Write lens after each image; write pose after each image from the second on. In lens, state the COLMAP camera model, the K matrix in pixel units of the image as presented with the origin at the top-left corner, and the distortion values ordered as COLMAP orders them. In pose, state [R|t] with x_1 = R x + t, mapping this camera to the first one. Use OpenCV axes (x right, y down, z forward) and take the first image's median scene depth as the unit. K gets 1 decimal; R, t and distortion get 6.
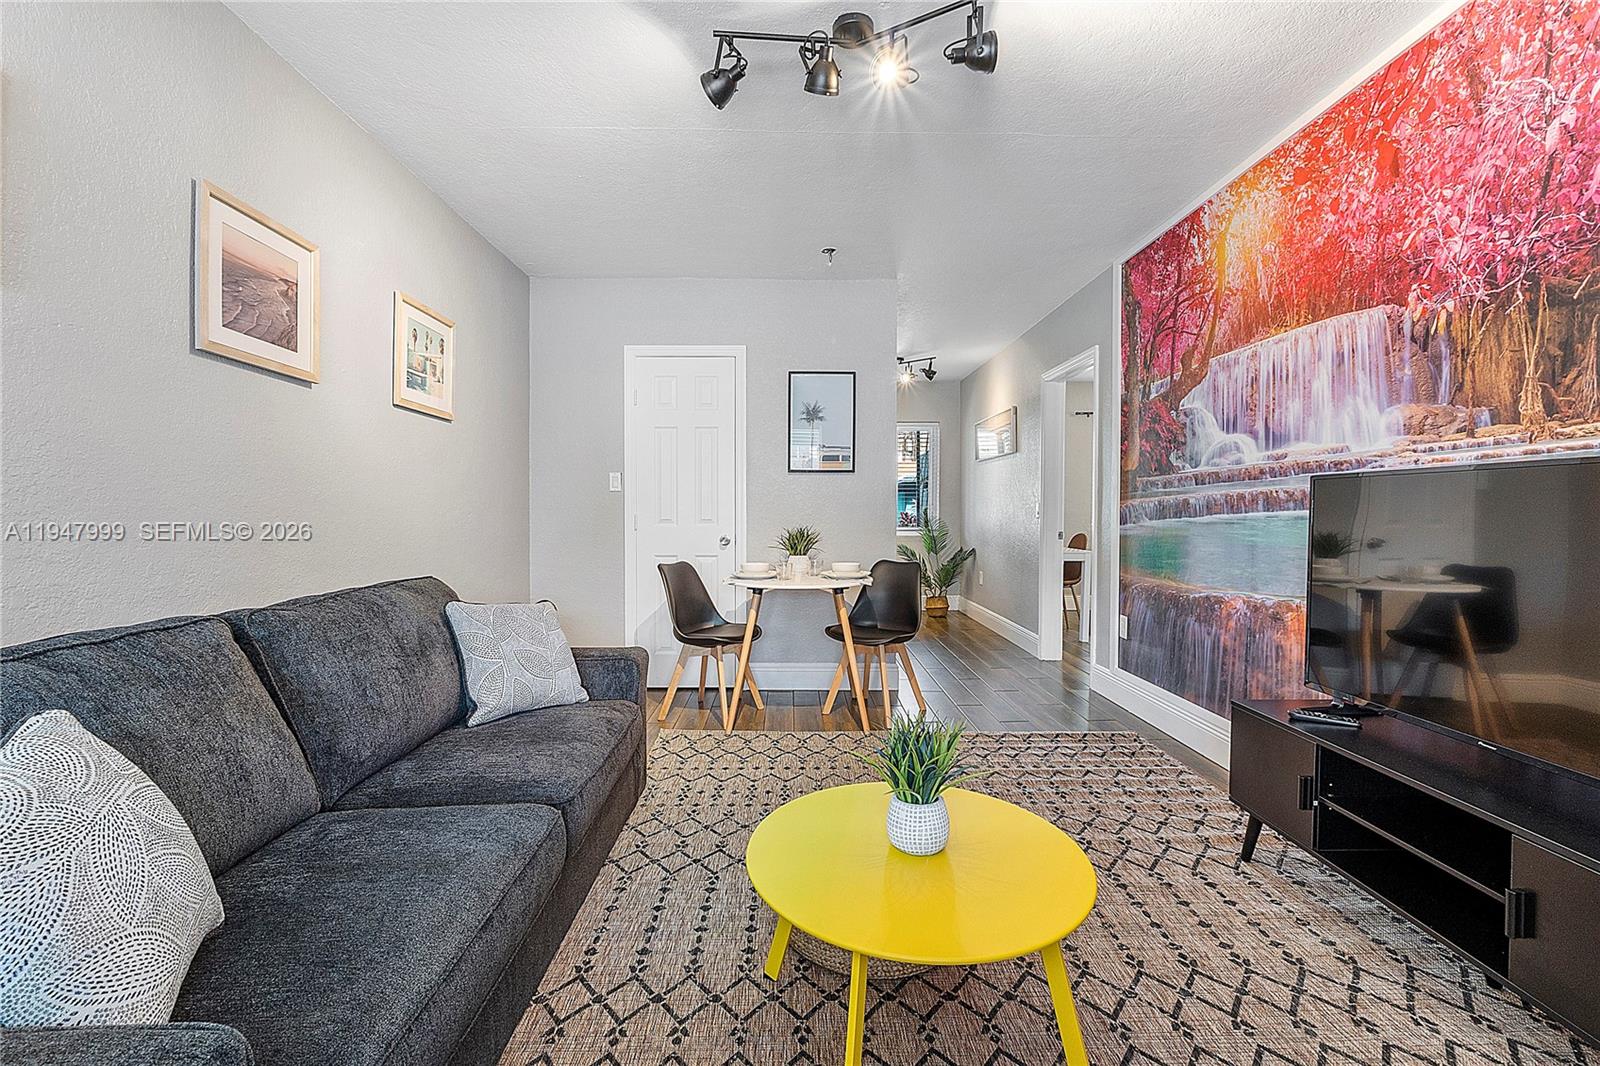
lens RADIAL K [[678.8, 0, 799.3], [0, 678.8, 526.9], [0, 0, 1]] dist [-0.008861, -0.000280]
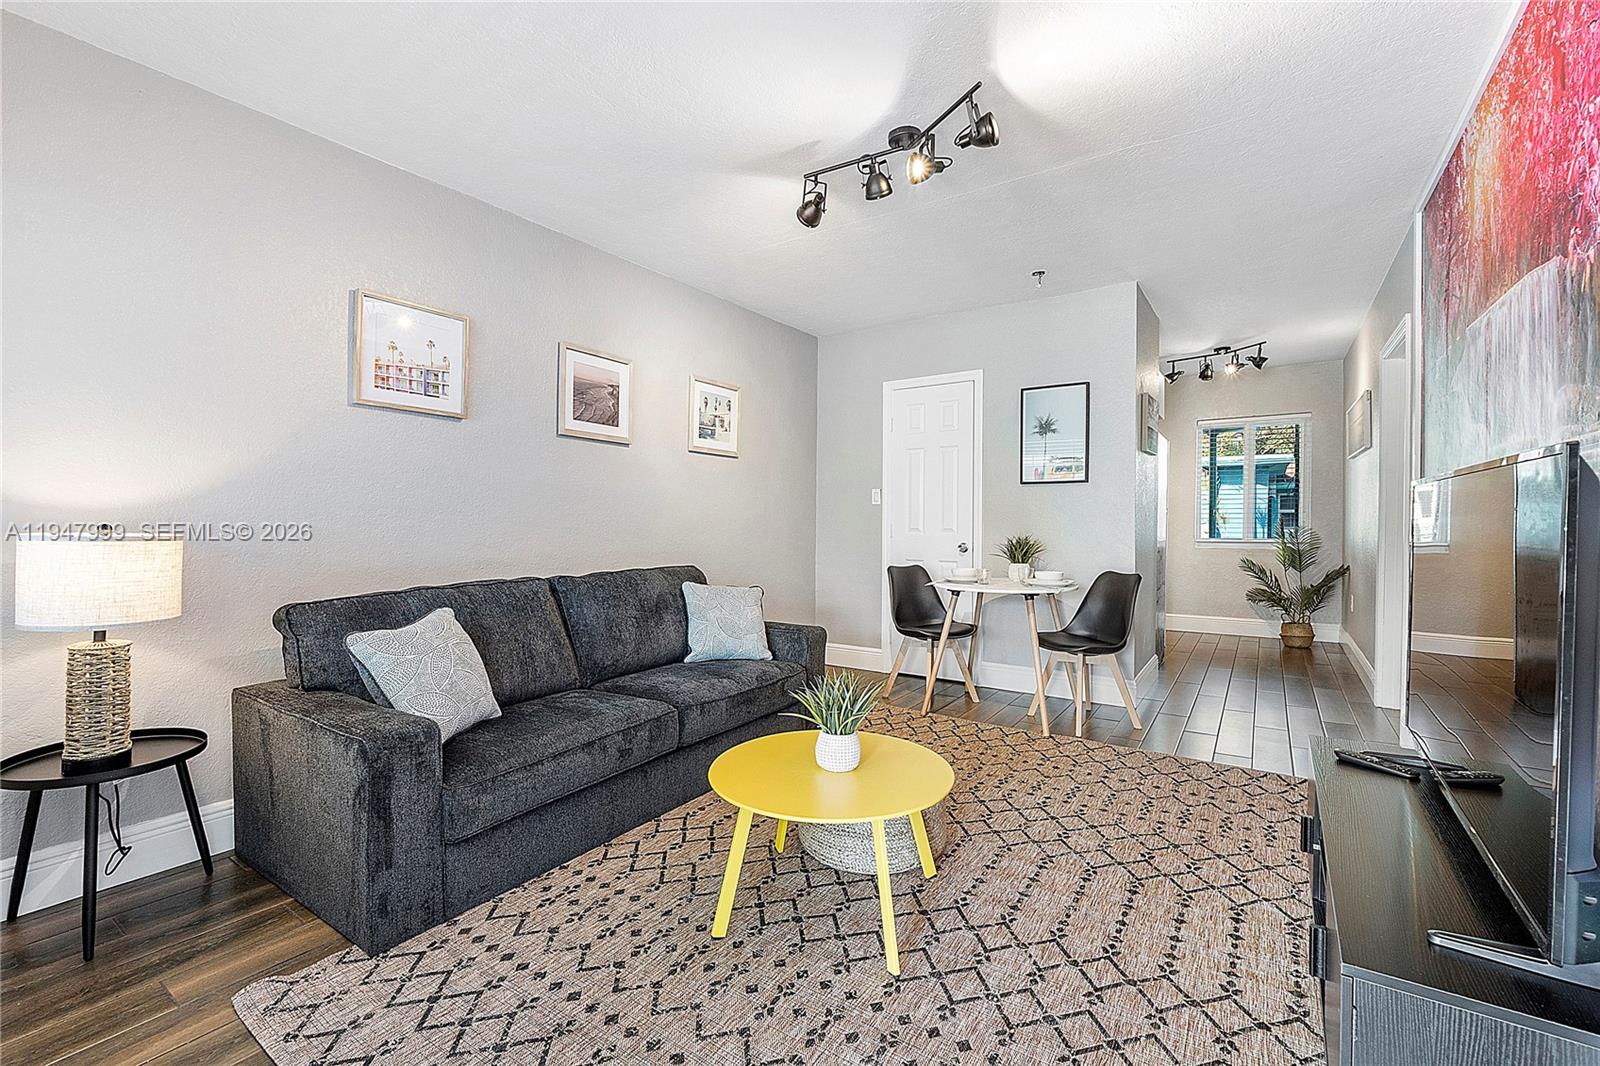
lens RADIAL K [[678.8, 0, 794.9], [0, 678.8, 525.5], [0, 0, 1]] dist [-0.008861, -0.000280]
pose [[0.819545, 0.002992, -0.573007, 0.478612], [-0.011100, 0.999882, -0.010656, -0.002374], [0.572907, 0.015093, 0.819481, -0.098826]]
